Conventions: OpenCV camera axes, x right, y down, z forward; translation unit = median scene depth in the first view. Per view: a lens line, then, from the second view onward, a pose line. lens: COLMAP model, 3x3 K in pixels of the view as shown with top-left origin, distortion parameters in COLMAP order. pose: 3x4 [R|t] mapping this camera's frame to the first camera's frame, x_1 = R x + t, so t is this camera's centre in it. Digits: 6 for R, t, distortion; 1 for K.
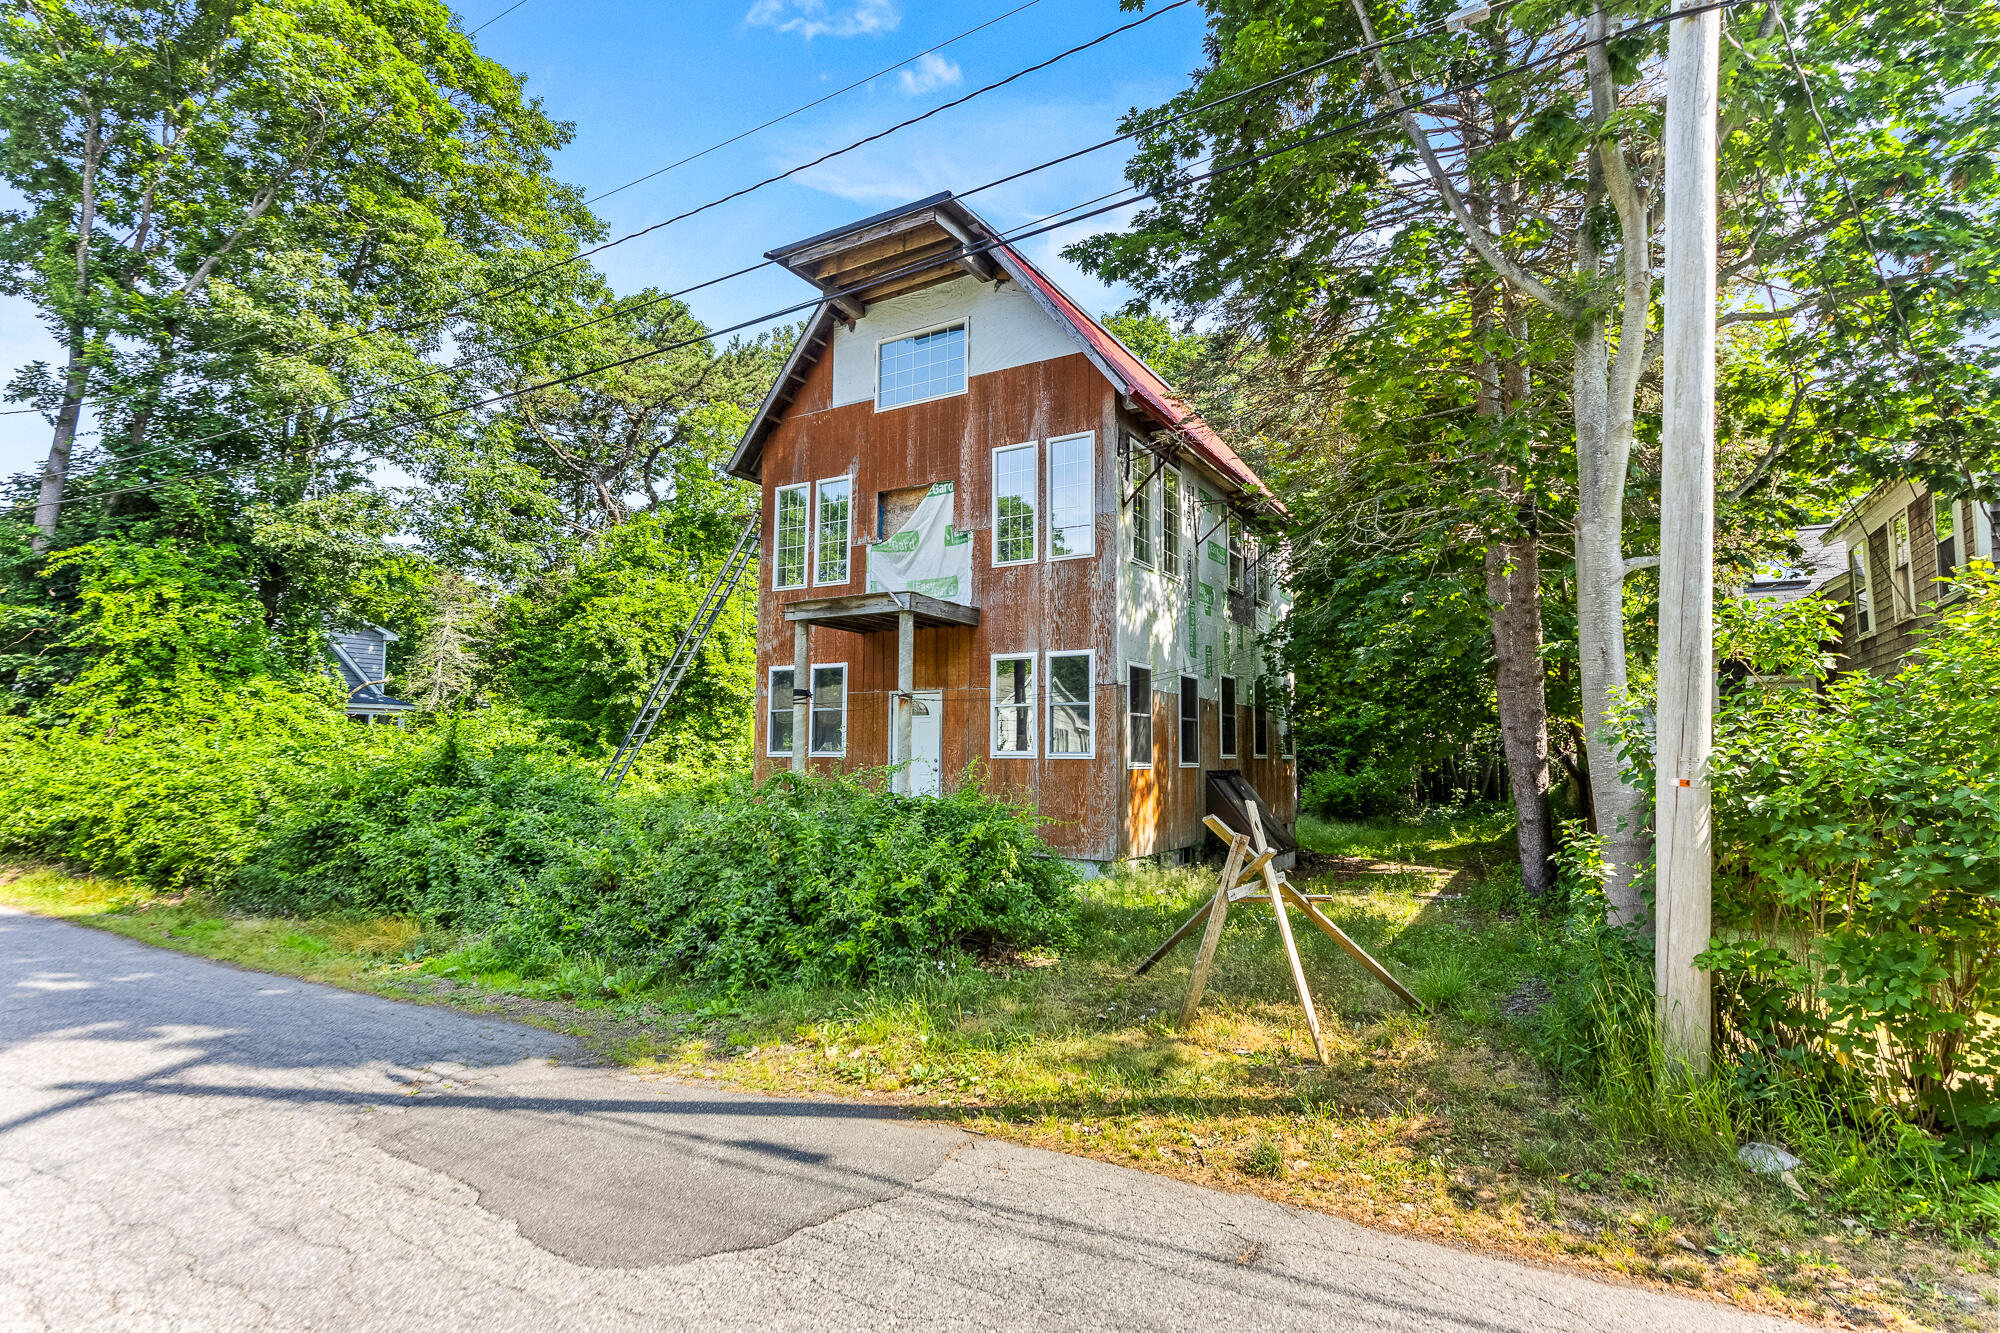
lens RADIAL K [[971.0, 0, 1004.5], [0, 971.0, 677.6], [0, 0, 1]] dist [0.002663, -0.000332]
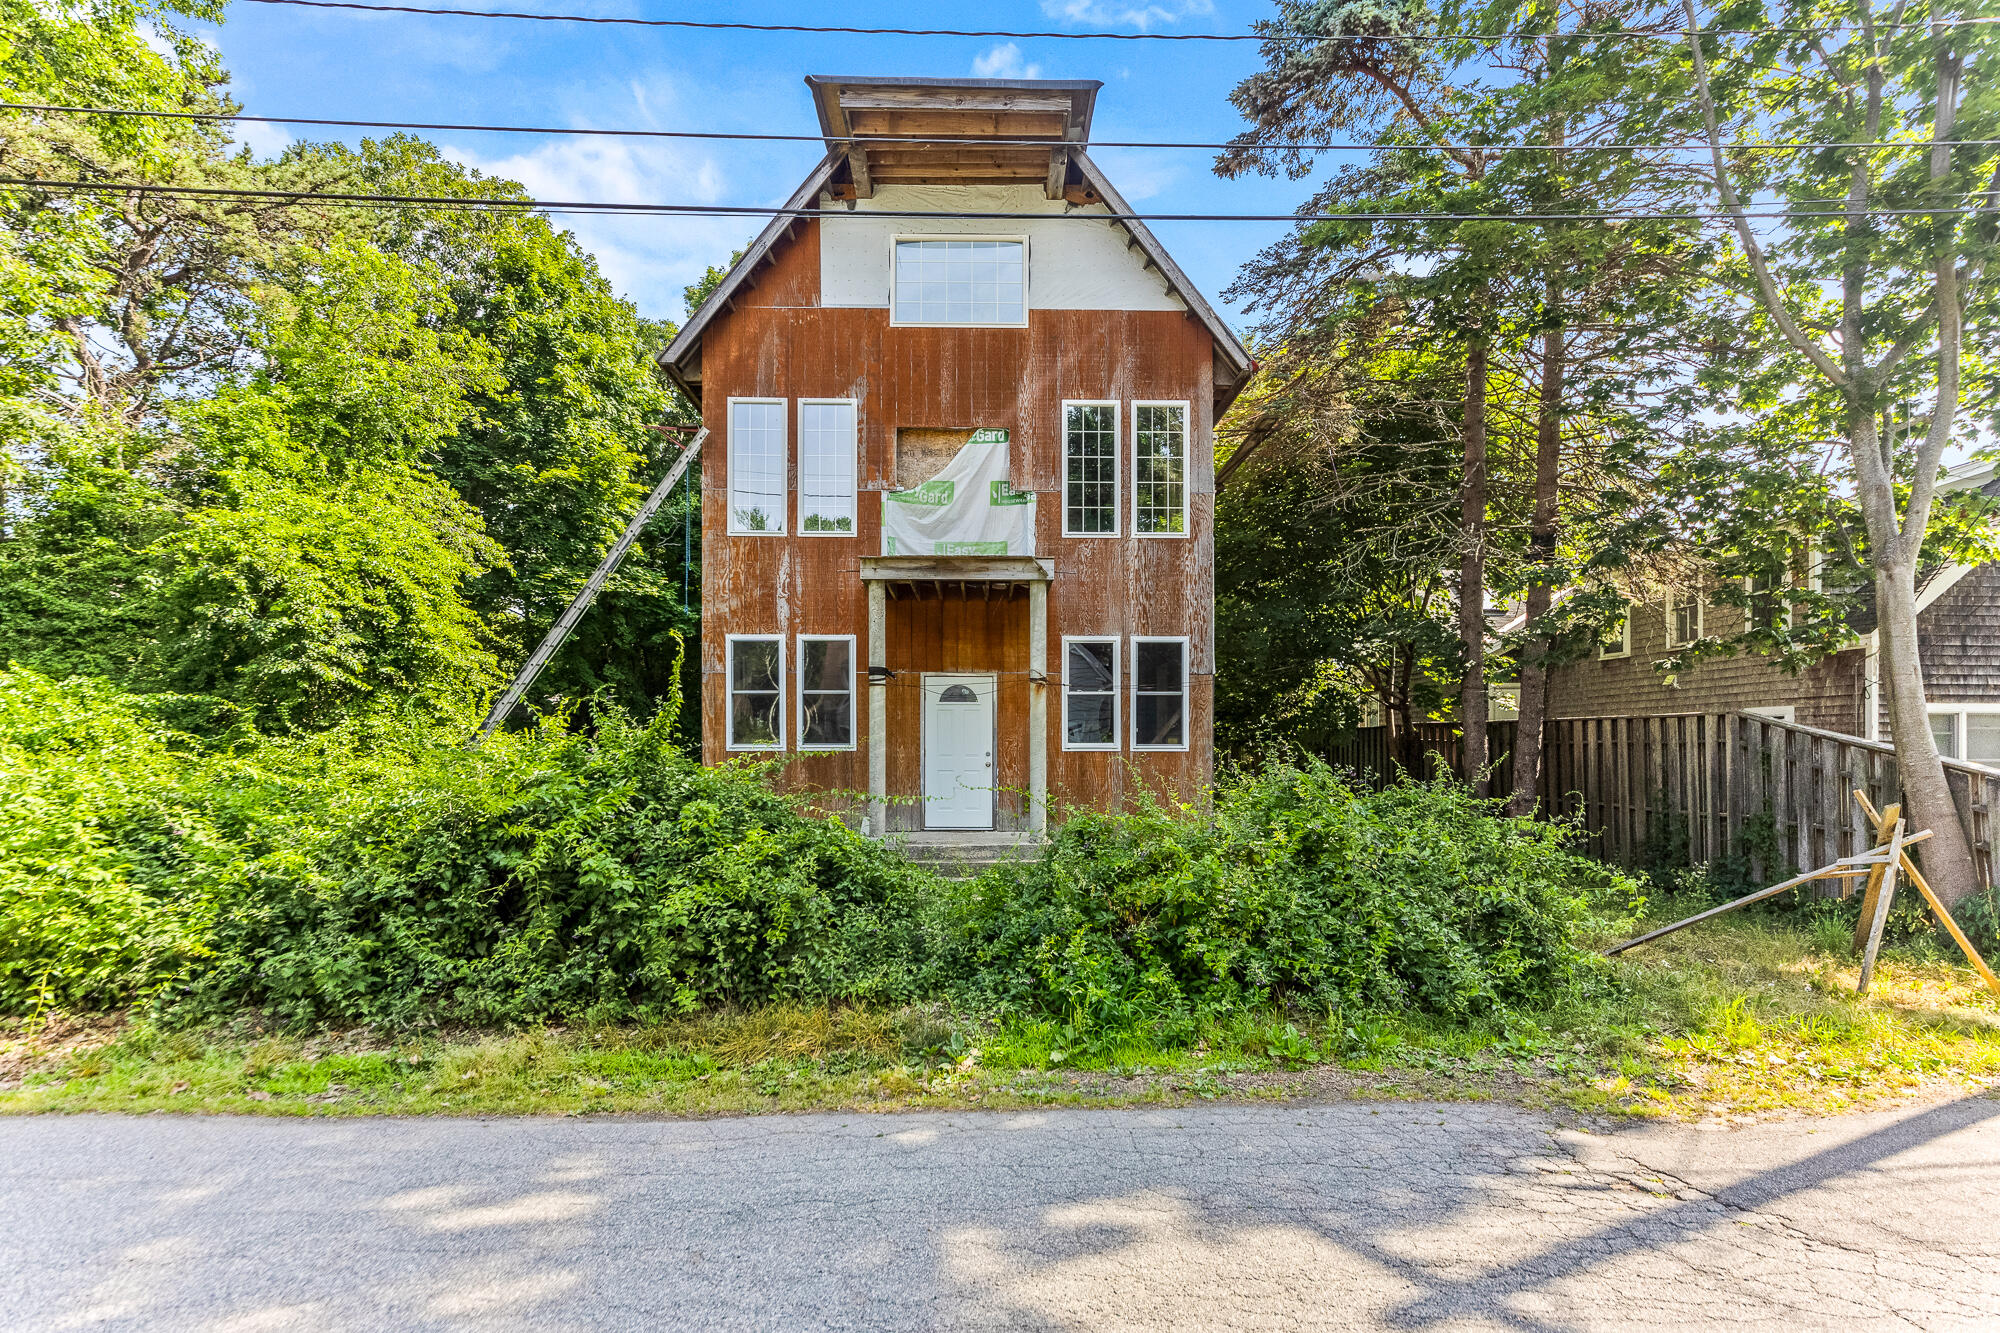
lens RADIAL K [[1001.9, 0, 1000.6], [0, 1001.9, 743.4], [0, 0, 1]] dist [0.000966, 0.000004]
pose [[0.849009, -0.004526, 0.528359, -0.511724], [-0.037965, 0.996856, 0.069544, 0.012287], [-0.527013, -0.079103, 0.846168, 0.224125]]
